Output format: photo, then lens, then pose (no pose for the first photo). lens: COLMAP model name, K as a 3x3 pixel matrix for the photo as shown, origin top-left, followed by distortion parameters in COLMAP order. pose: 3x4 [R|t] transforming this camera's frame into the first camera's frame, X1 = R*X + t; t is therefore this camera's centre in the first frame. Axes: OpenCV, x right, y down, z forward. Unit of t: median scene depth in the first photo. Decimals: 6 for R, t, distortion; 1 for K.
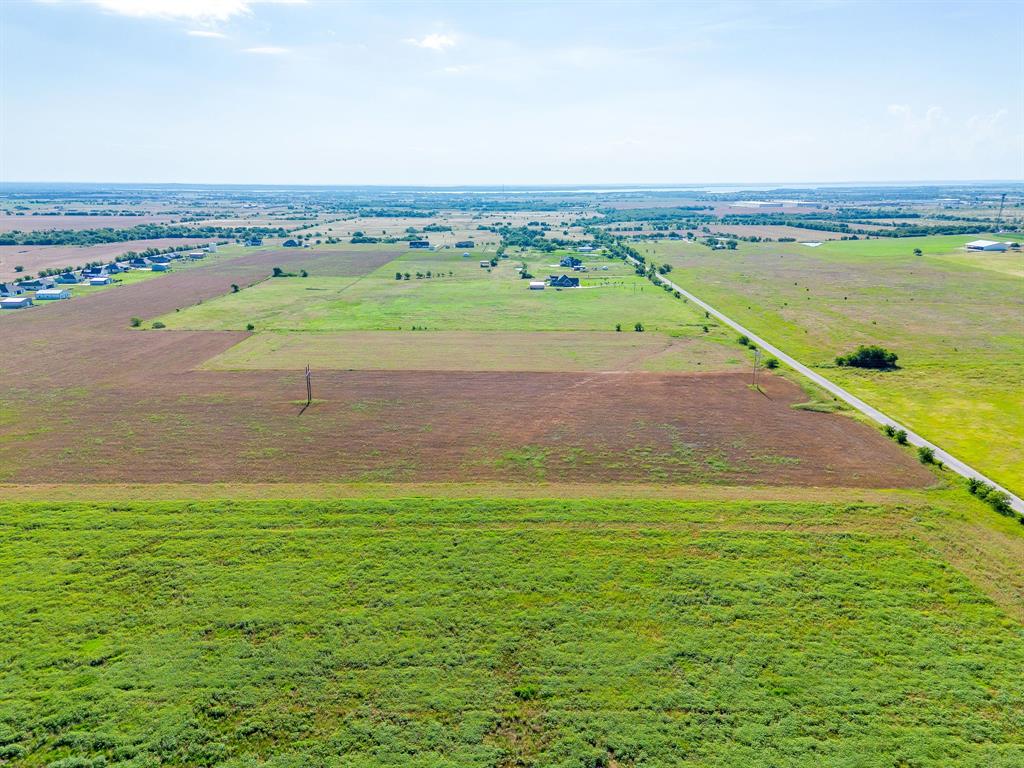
lens RADIAL K [[731.2, 0, 513.5], [0, 731.2, 384.1], [0, 0, 1]] dist [0.081707, -0.051943]
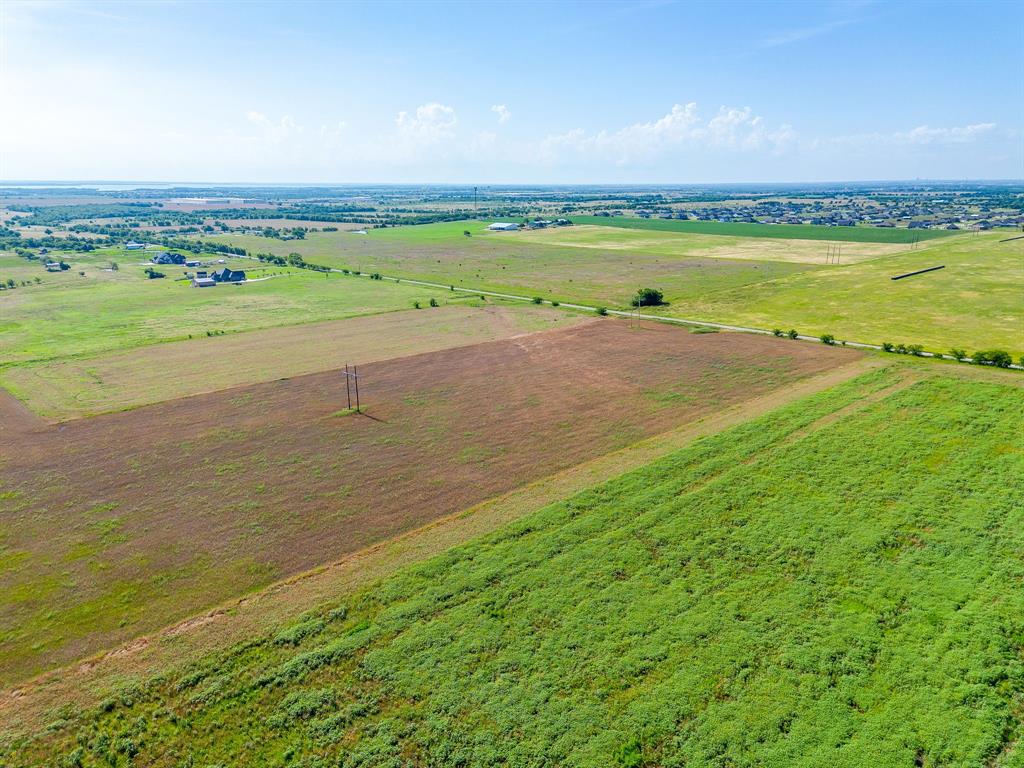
lens RADIAL K [[726.5, 0, 512.0], [0, 726.5, 384.0], [0, 0, 1]] dist [0.078493, -0.050946]
pose [[0.718531, -0.184737, 0.670511, -0.860388], [0.184163, 0.980203, 0.072710, -0.038573], [-0.670669, 0.071239, 0.738328, 0.355658]]
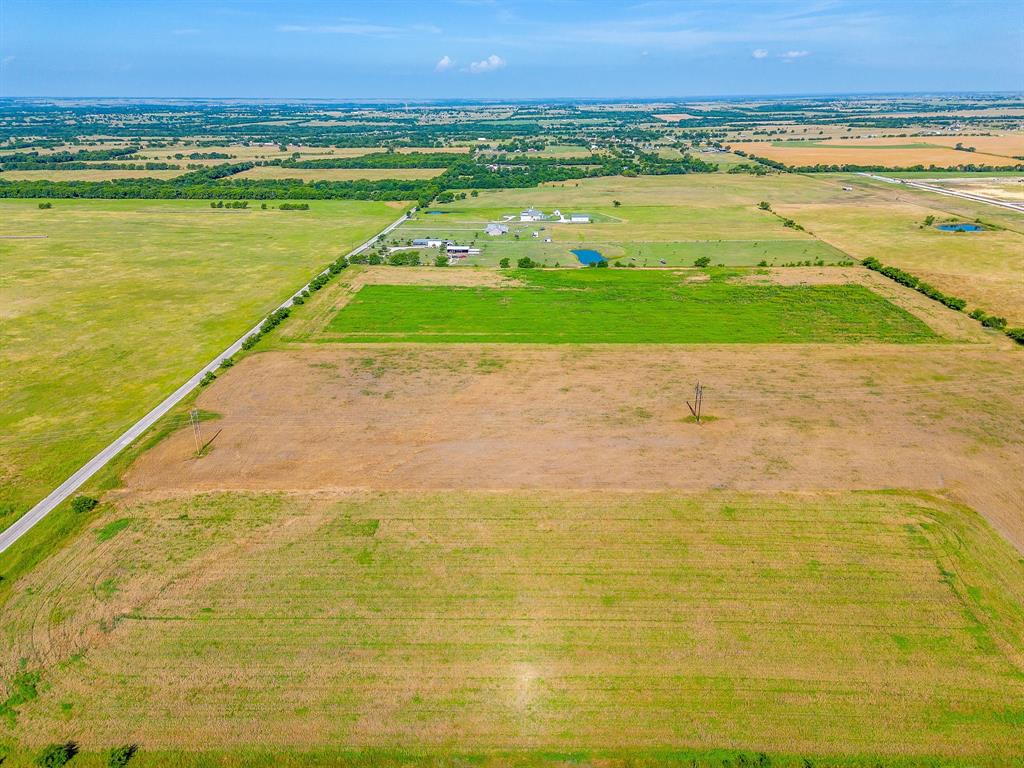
lens RADIAL K [[731.2, 0, 513.5], [0, 731.2, 384.1], [0, 0, 1]] dist [0.081707, -0.051943]
pose [[-0.999692, -0.001272, 0.024778, -0.069393], [0.013739, 0.803220, 0.595524, -0.760021], [-0.020659, 0.595681, -0.802955, 2.214654]]
